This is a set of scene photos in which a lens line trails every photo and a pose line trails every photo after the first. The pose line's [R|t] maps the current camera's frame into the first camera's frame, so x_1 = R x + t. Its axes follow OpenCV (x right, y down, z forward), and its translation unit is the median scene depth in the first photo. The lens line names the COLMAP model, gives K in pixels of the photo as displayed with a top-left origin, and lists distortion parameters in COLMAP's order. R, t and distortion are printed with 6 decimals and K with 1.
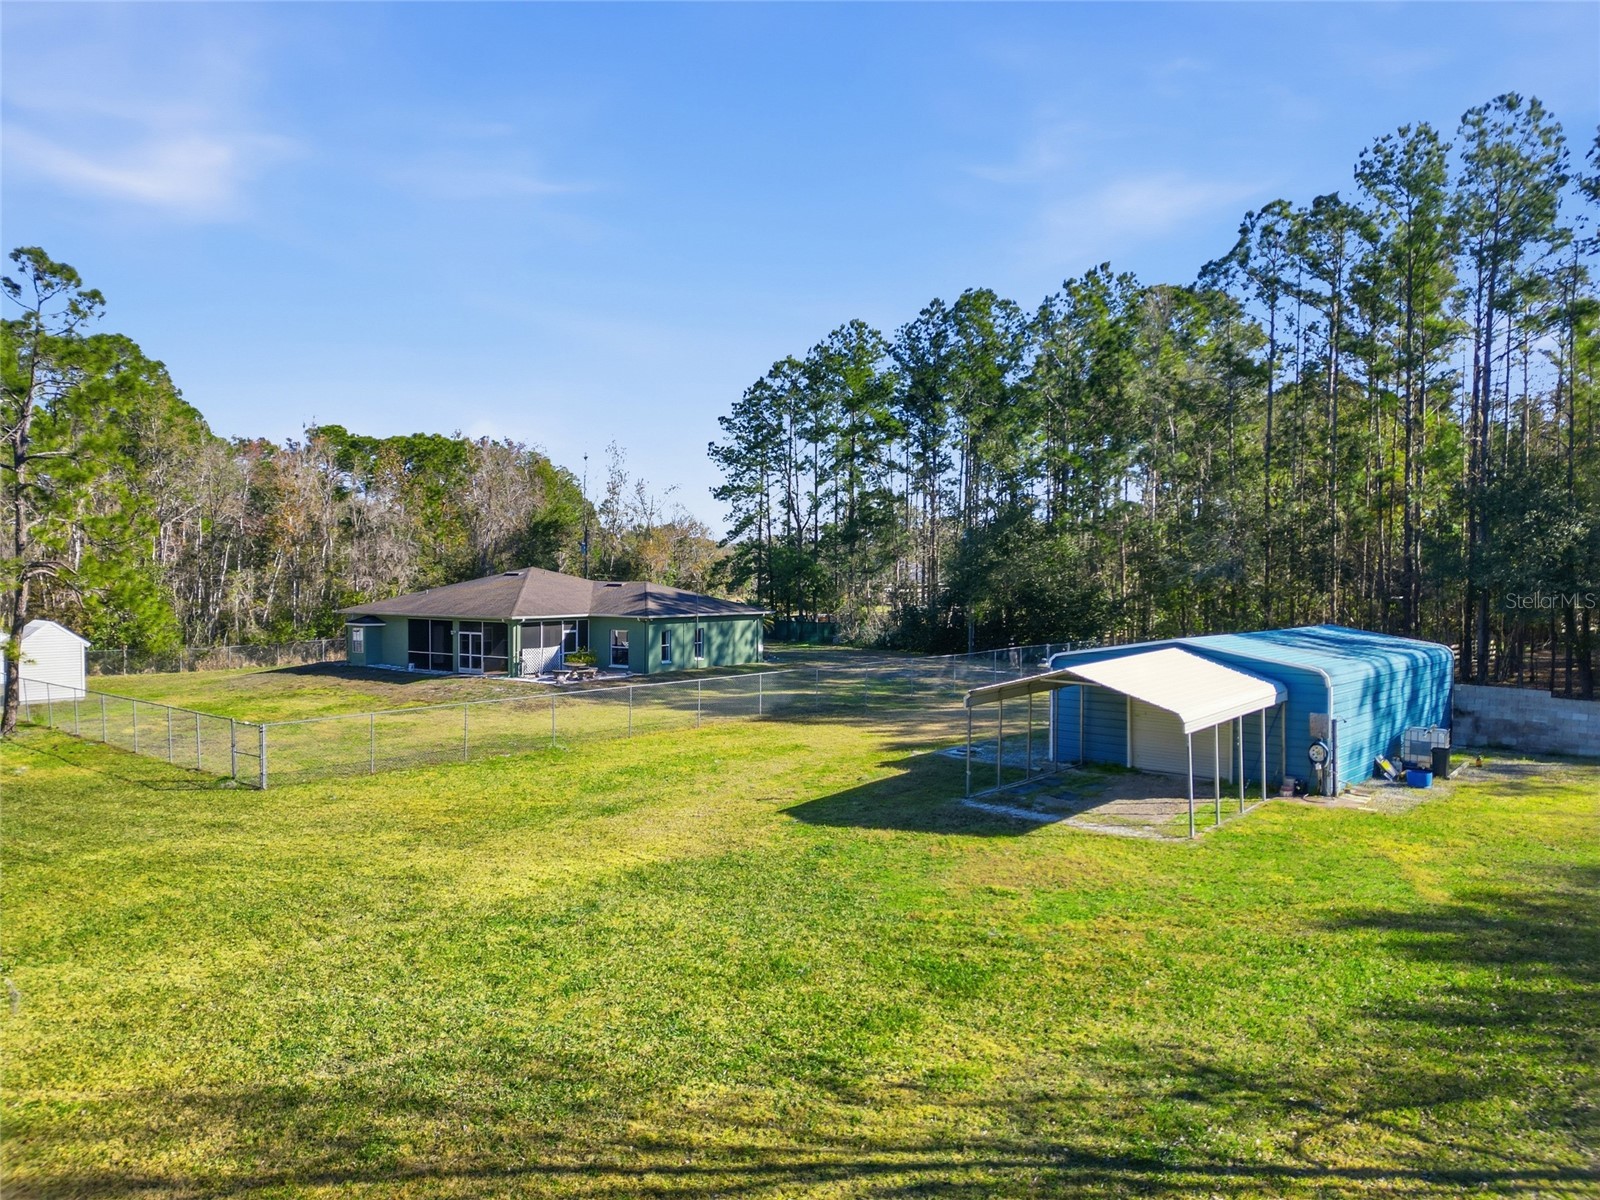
lens RADIAL K [[1133.8, 0, 800.0], [0, 1133.8, 600.0], [0, 0, 1]] dist [0.212216, -0.282185]
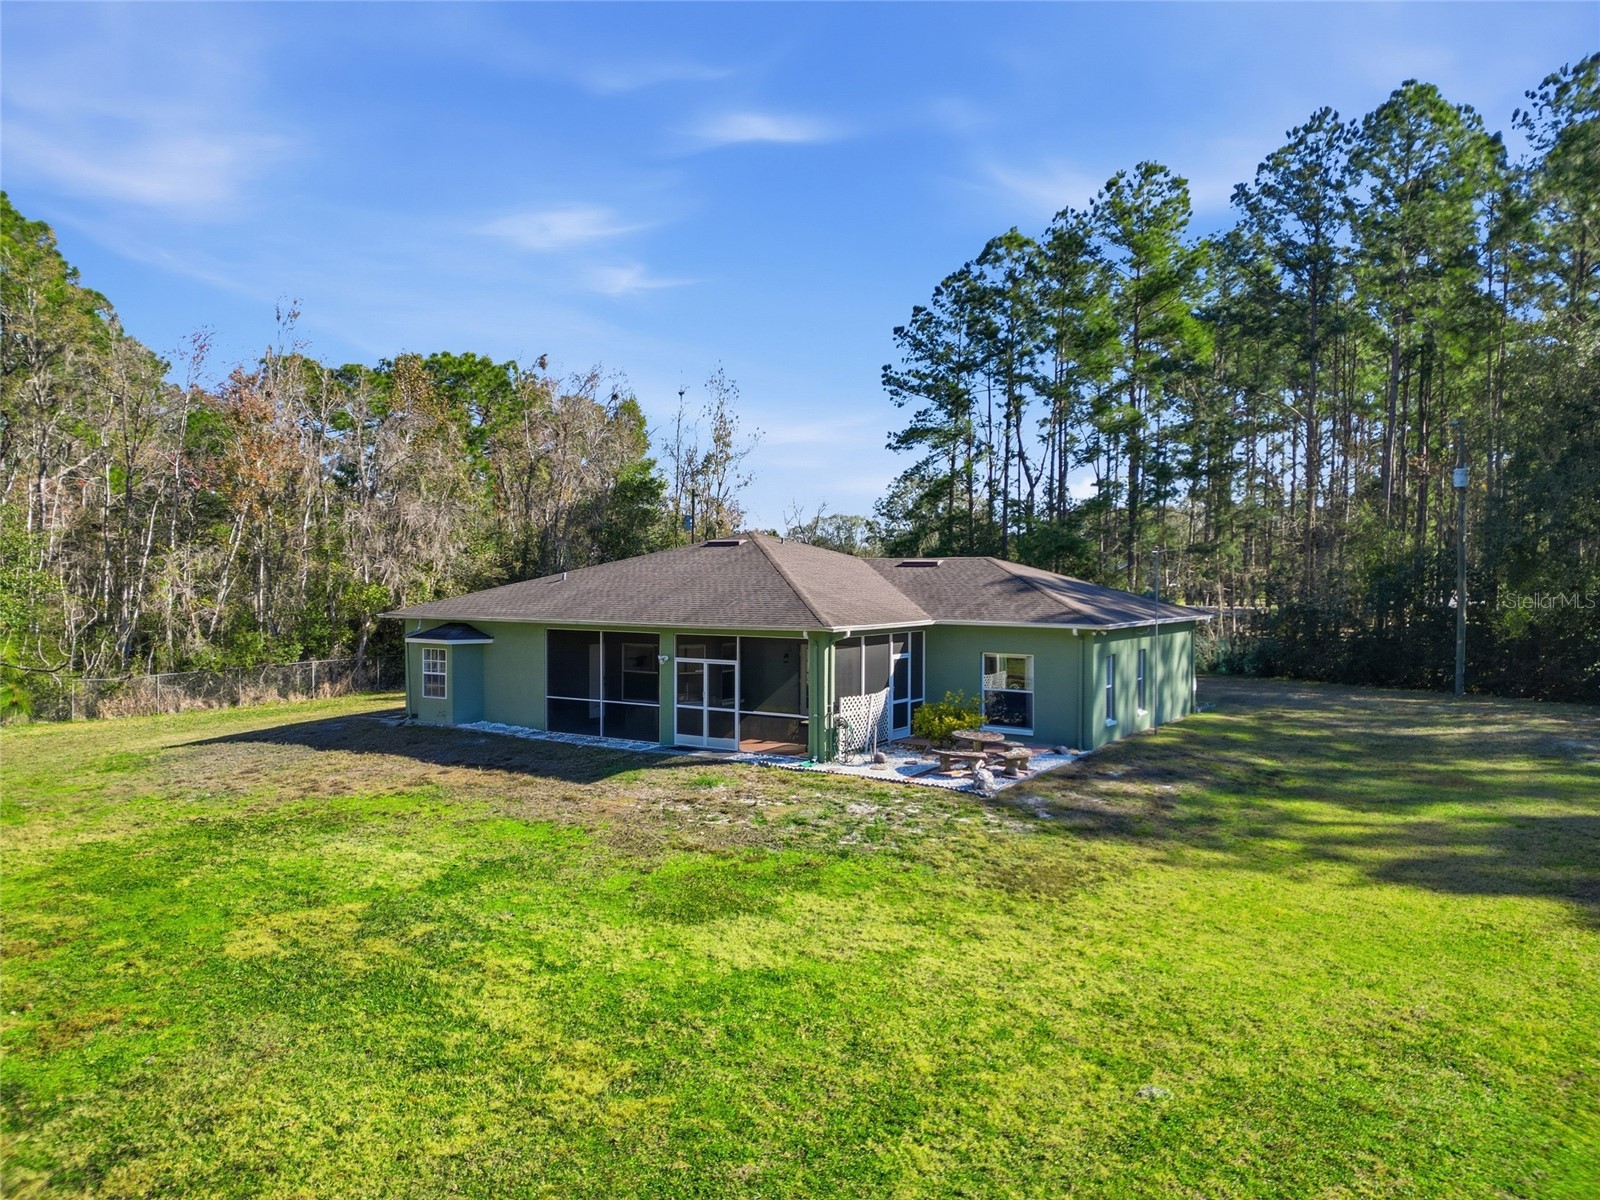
lens RADIAL K [[1133.8, 0, 800.0], [0, 1133.8, 600.0], [0, 0, 1]] dist [0.212216, -0.282185]
pose [[0.998399, 0.000652, 0.056553, -0.195499], [-0.000417, 0.999991, -0.004164, 0.004442], [-0.056555, 0.004134, 0.998391, 0.387127]]
